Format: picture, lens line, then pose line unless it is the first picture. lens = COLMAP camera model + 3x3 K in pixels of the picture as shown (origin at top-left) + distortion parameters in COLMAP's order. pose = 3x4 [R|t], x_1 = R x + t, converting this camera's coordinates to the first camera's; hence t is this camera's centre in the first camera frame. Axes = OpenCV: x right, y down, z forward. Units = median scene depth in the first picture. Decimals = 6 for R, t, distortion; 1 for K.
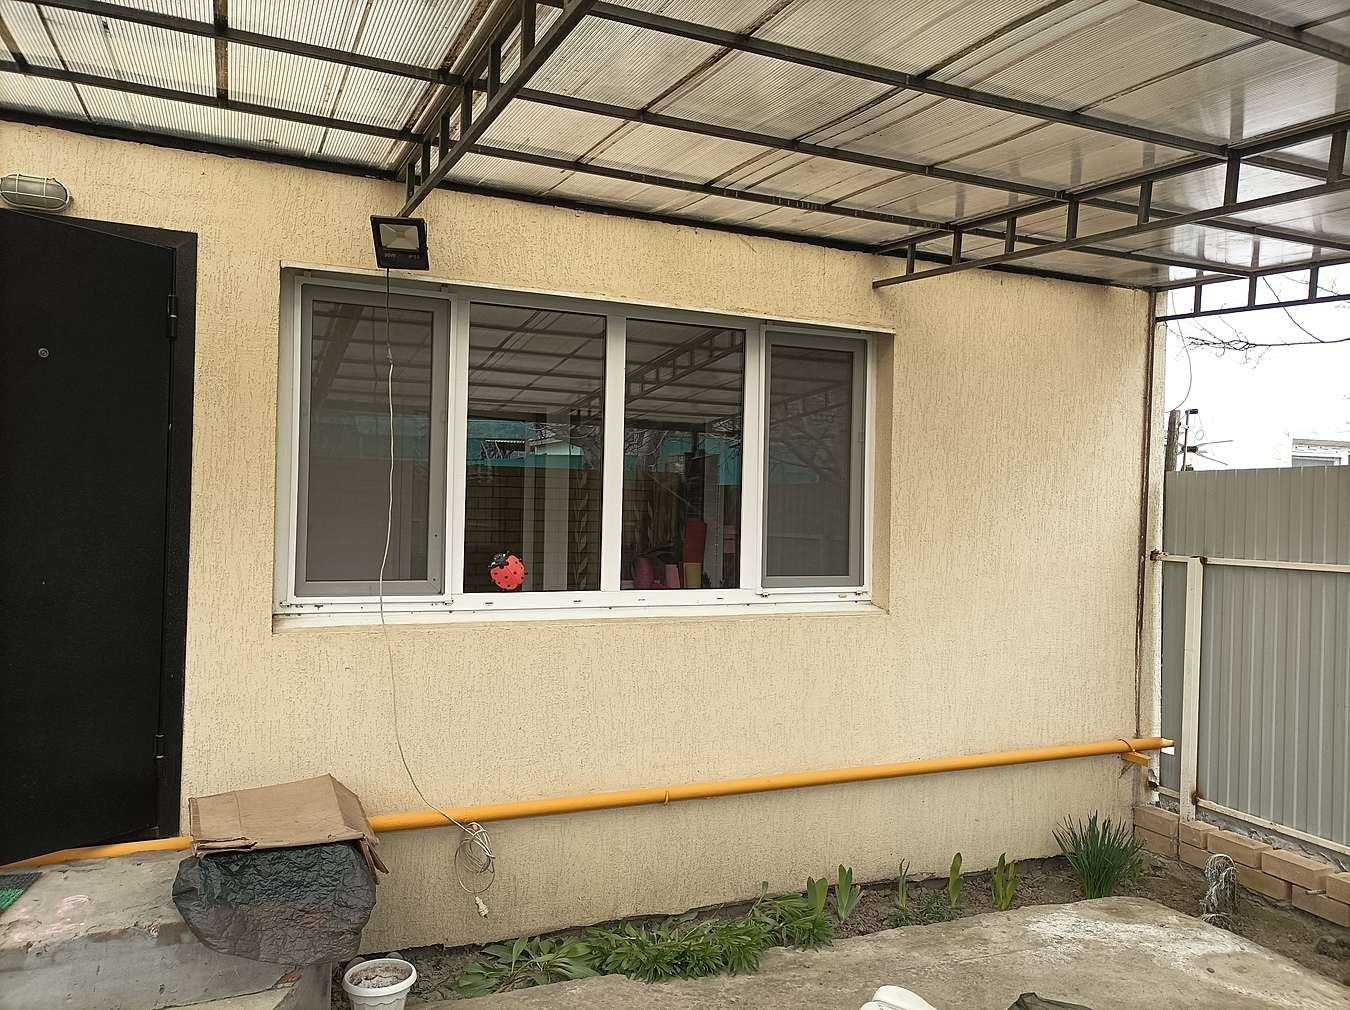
lens RADIAL K [[983.8, 0, 675.0], [0, 983.8, 505.0], [0, 0, 1]] dist [0.028020, -0.019918]
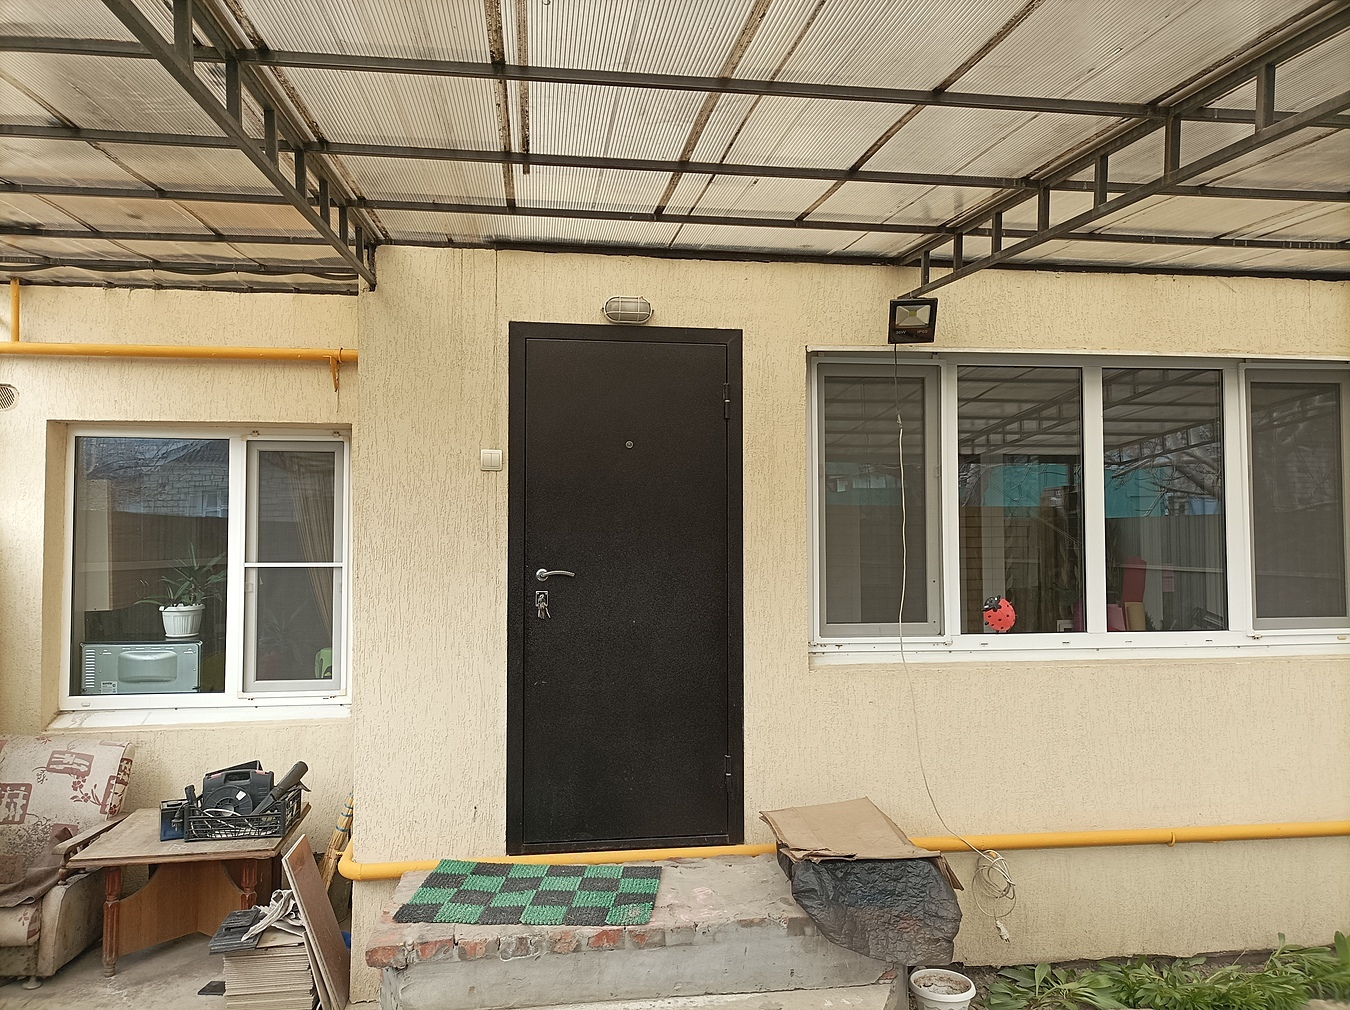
lens RADIAL K [[983.8, 0, 675.0], [0, 983.8, 505.0], [0, 0, 1]] dist [0.028020, -0.019918]
pose [[0.959827, -0.033329, -0.278607, -0.222509], [0.024502, 0.999083, -0.035106, -0.023409], [0.279522, 0.026869, 0.959763, -0.136417]]
